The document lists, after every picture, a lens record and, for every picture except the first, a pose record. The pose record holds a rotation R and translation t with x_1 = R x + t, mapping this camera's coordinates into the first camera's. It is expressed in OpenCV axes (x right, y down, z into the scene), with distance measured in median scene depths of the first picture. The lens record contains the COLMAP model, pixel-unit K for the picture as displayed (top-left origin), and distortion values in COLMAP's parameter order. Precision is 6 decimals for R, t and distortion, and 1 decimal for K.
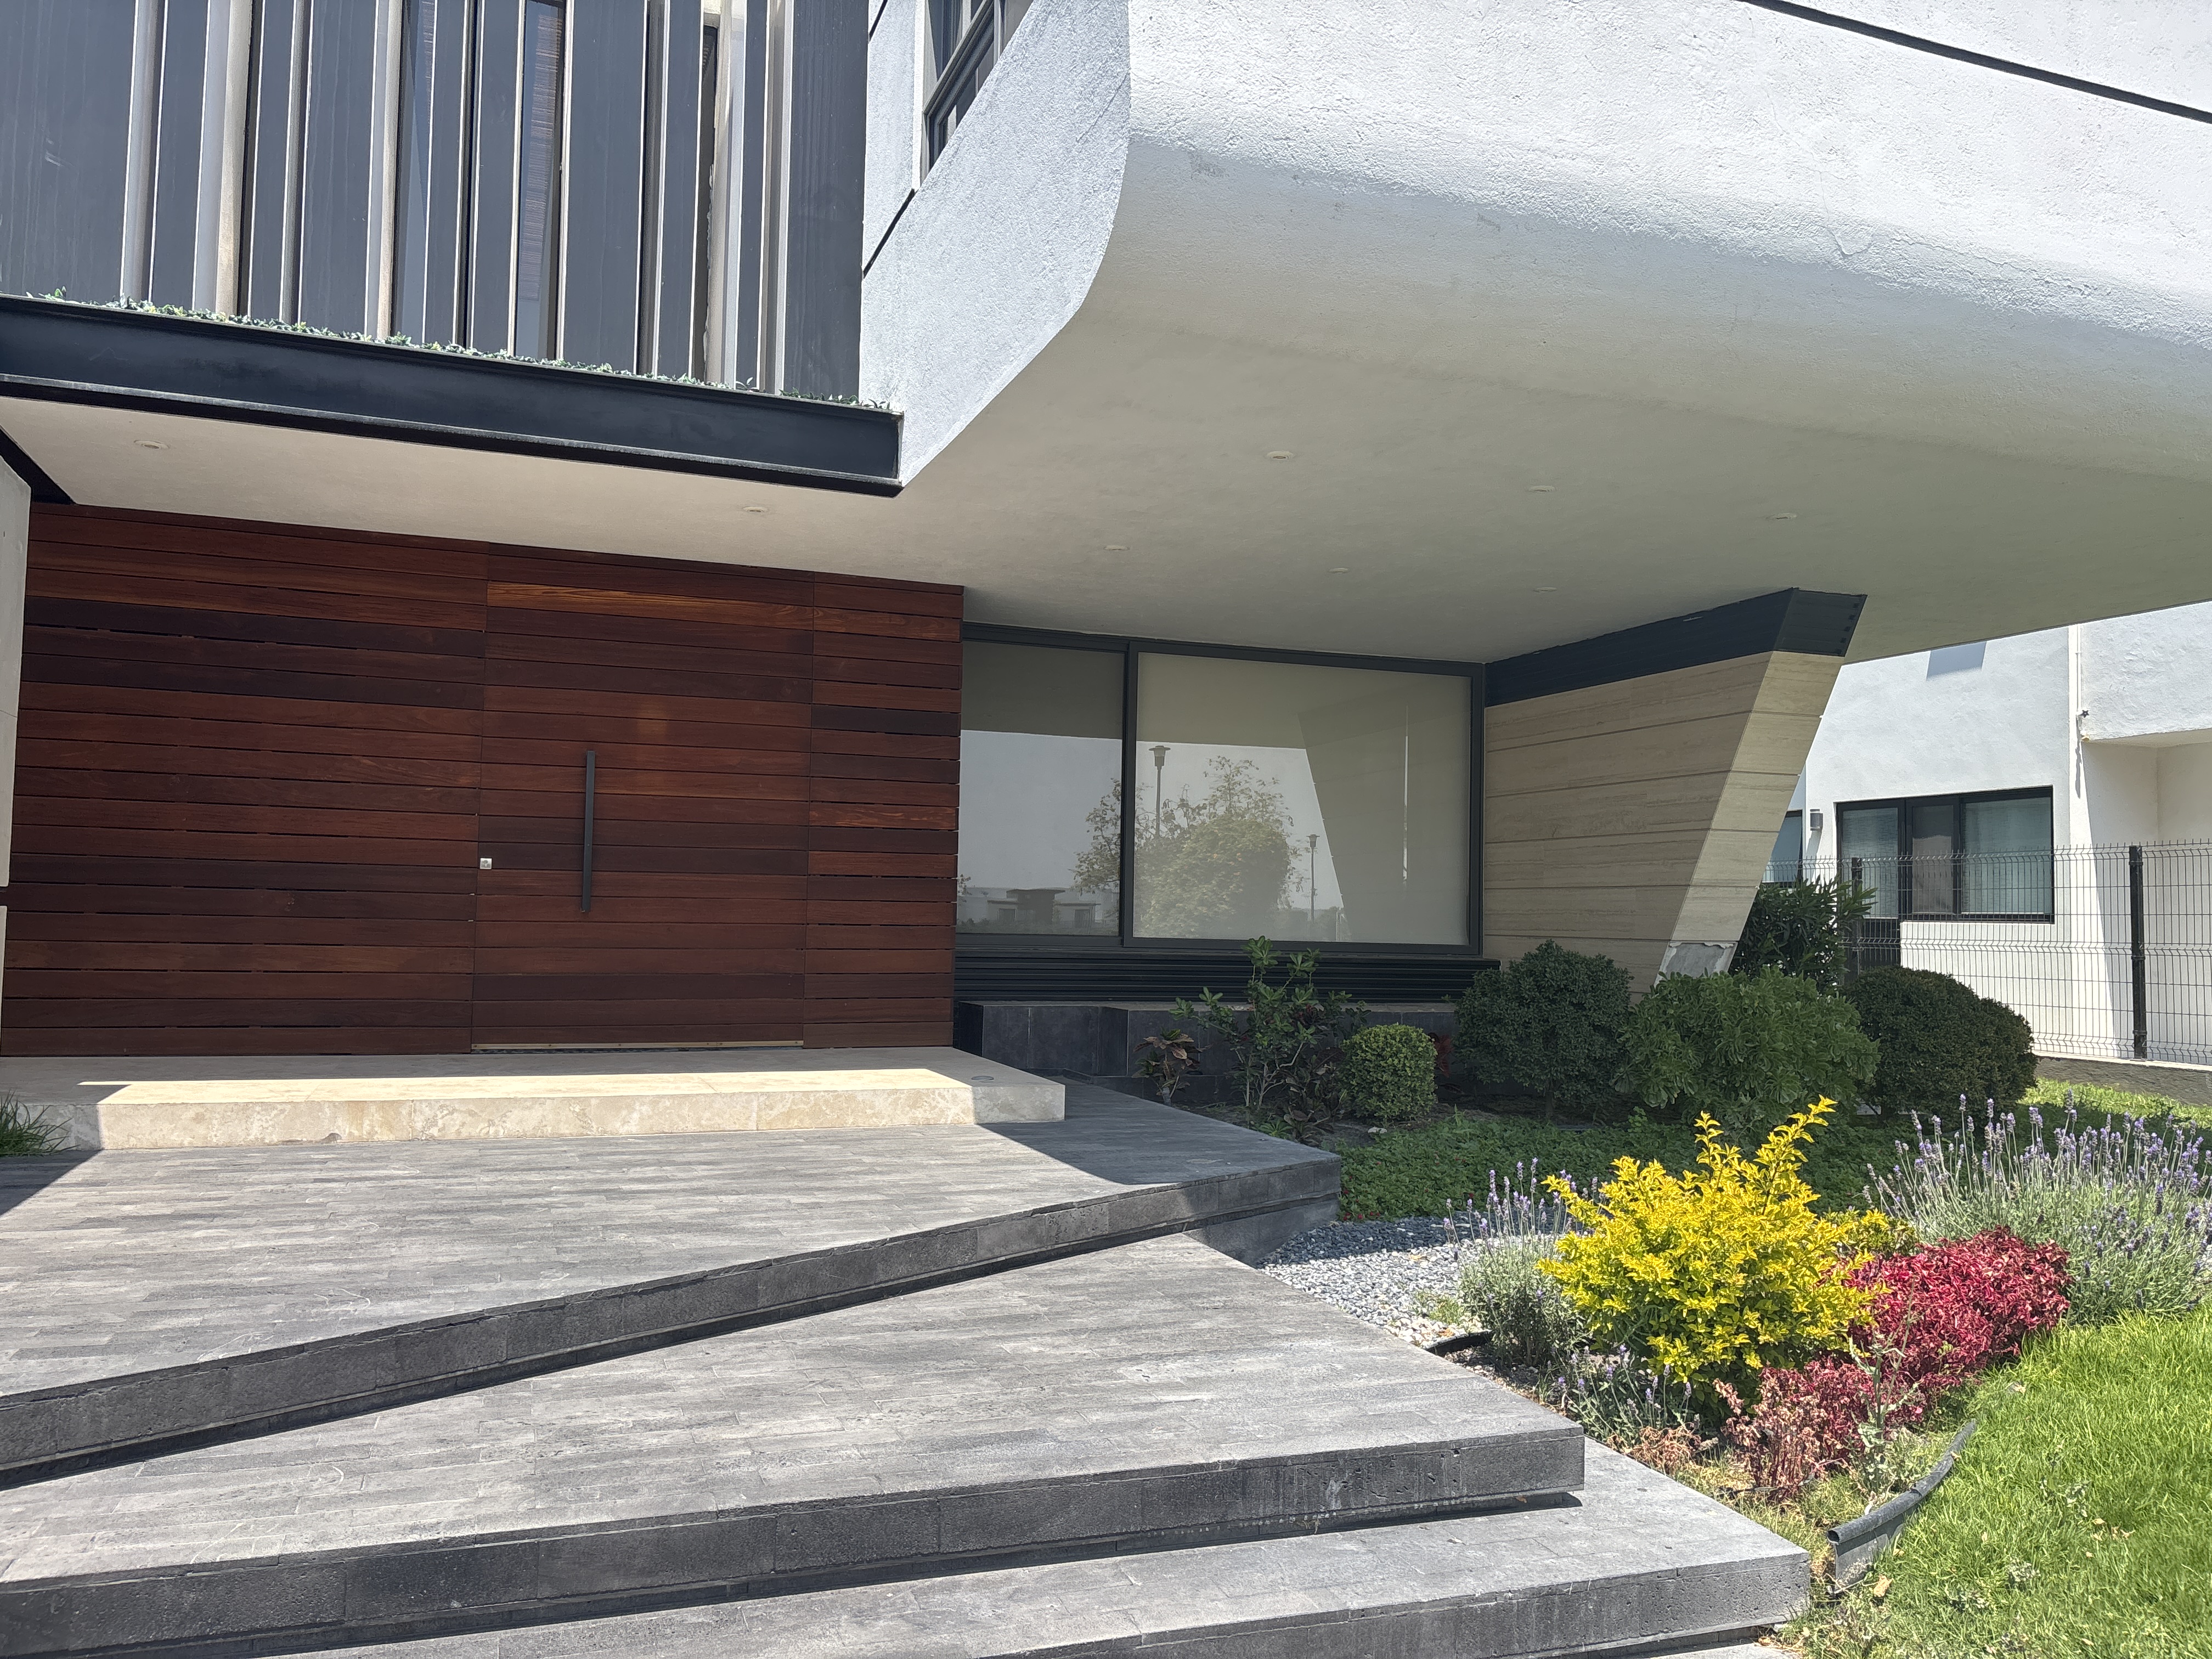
lens RADIAL K [[1668.7, 0, 1103.2], [0, 1668.7, 800.7], [0, 0, 1]] dist [0.047175, -0.051150]
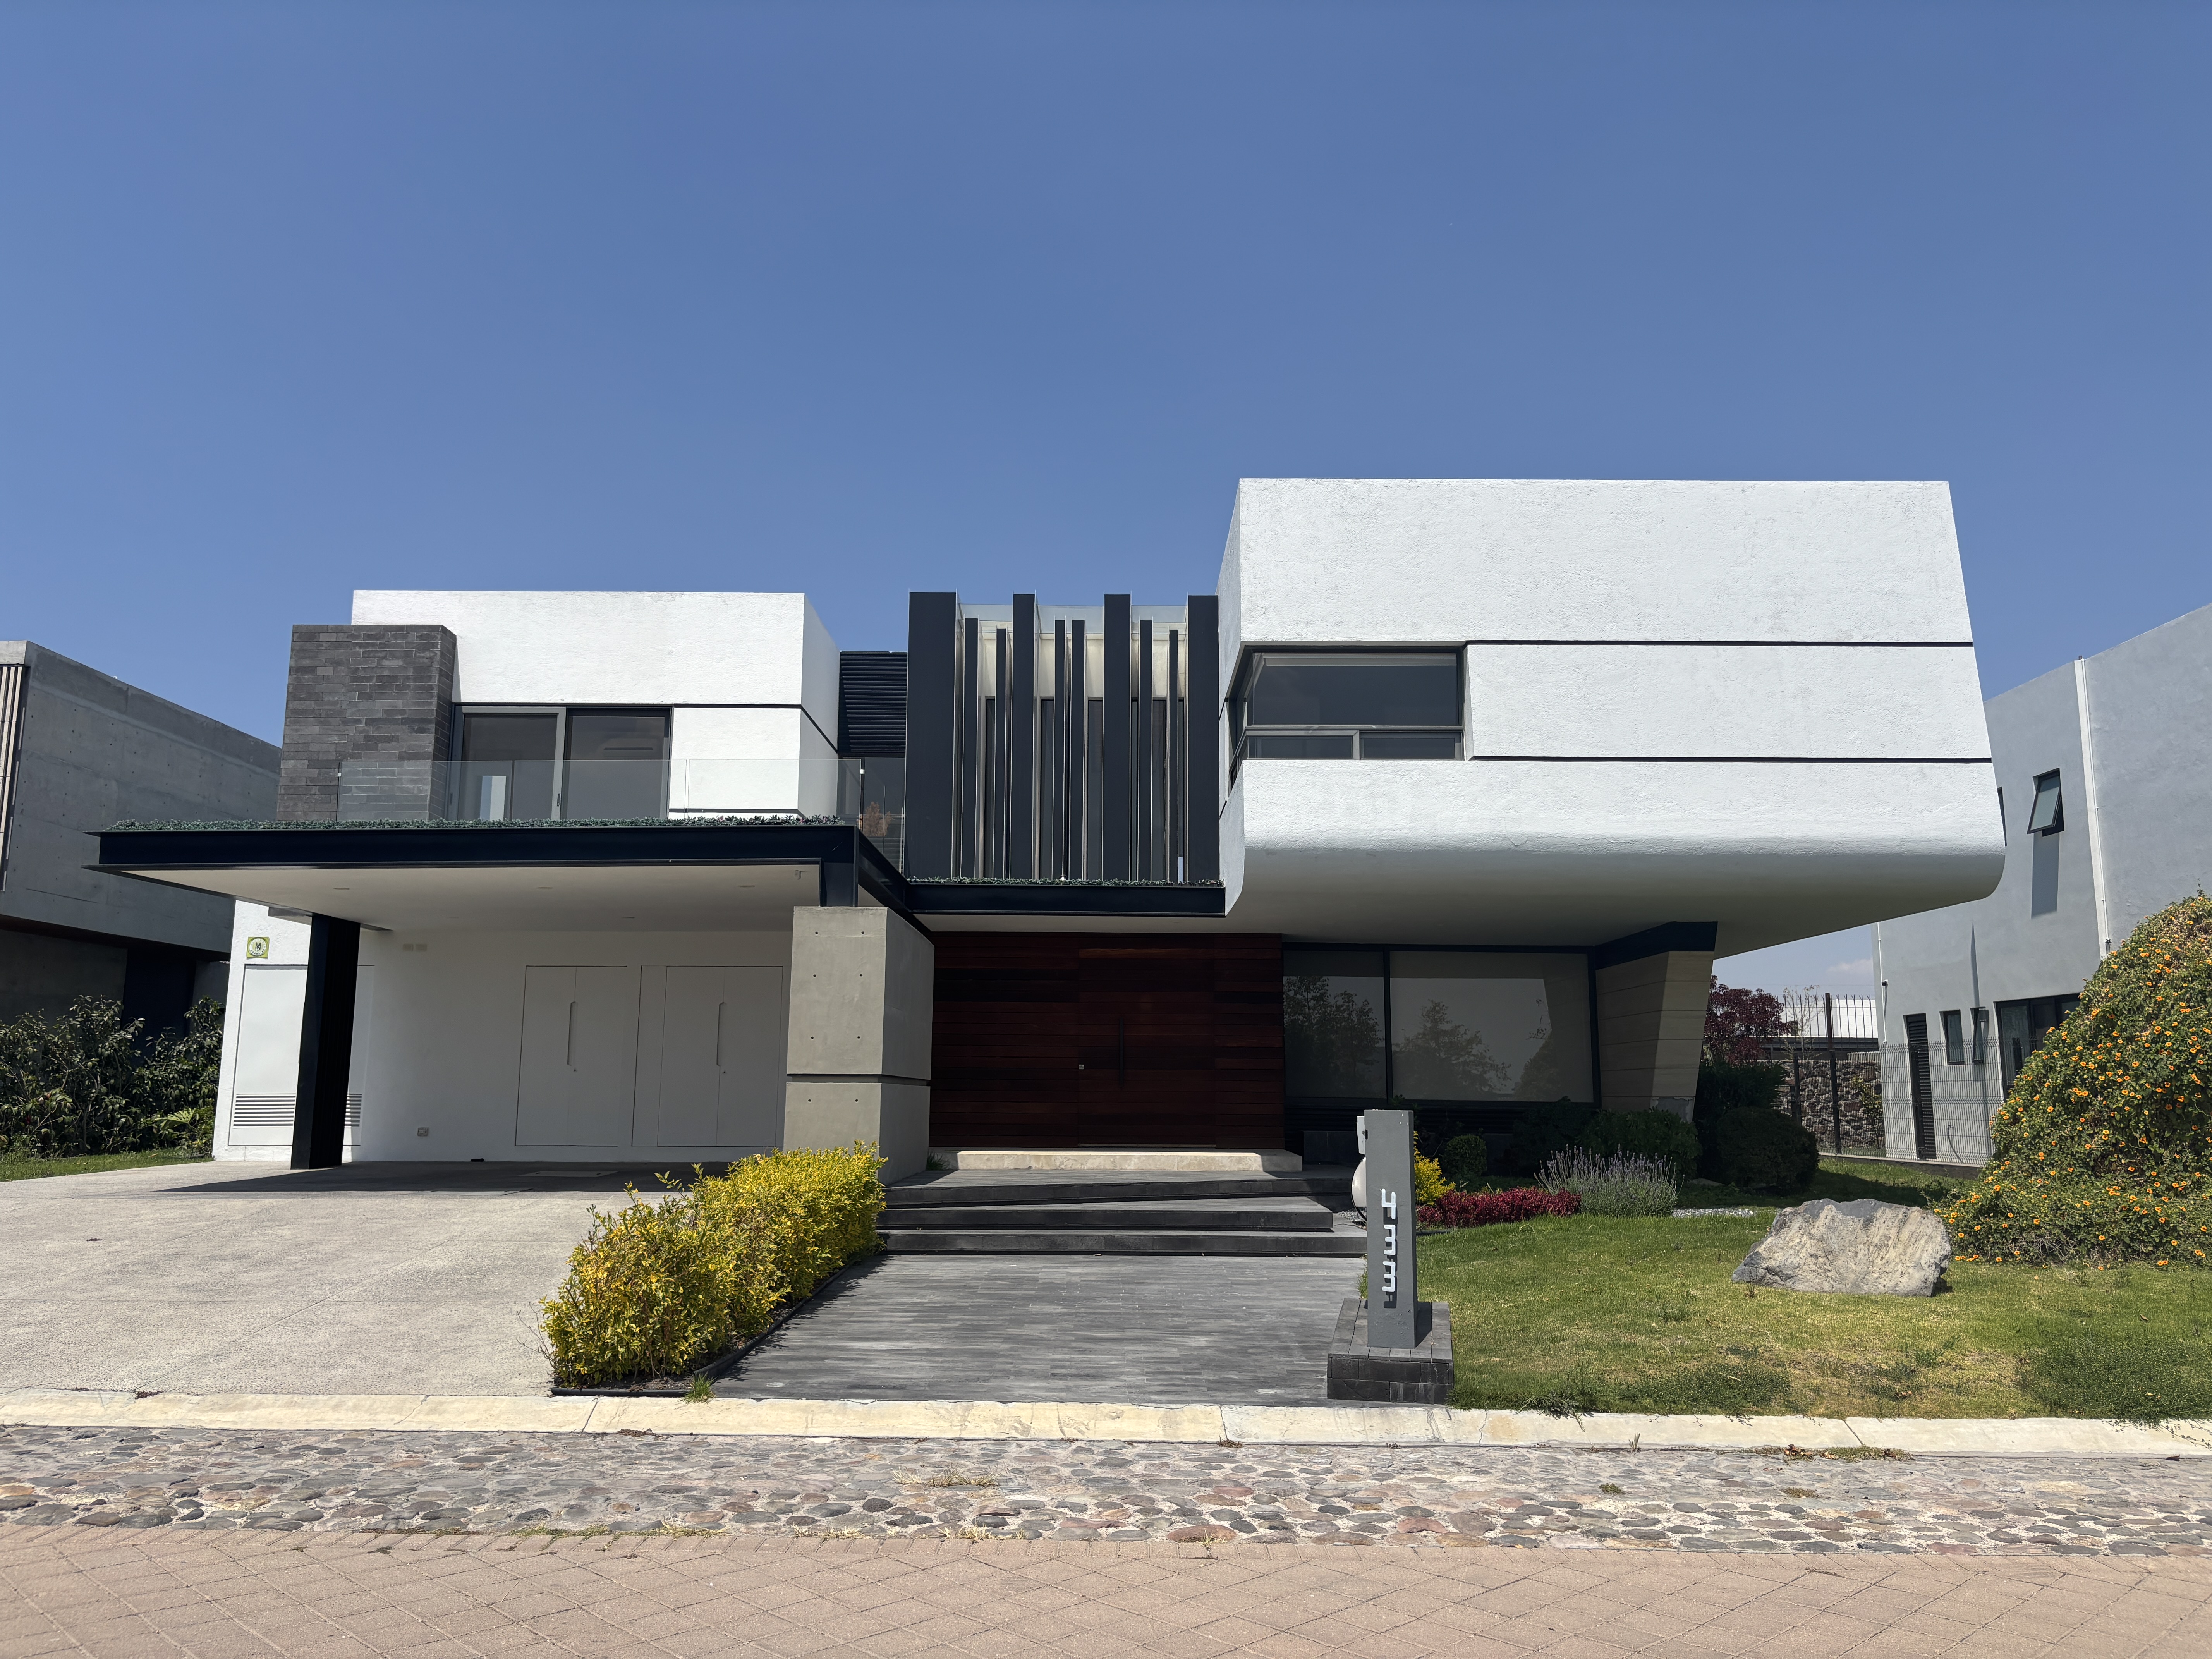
lens RADIAL K [[1664.7, 0, 1106.0], [0, 1664.7, 829.5], [0, 0, 1]] dist [0.047247, -0.053777]
pose [[0.936900, -0.065609, -0.343387, 0.469298], [0.033366, 0.994530, -0.098983, -0.058768], [0.348003, 0.081279, 0.933964, -1.148844]]
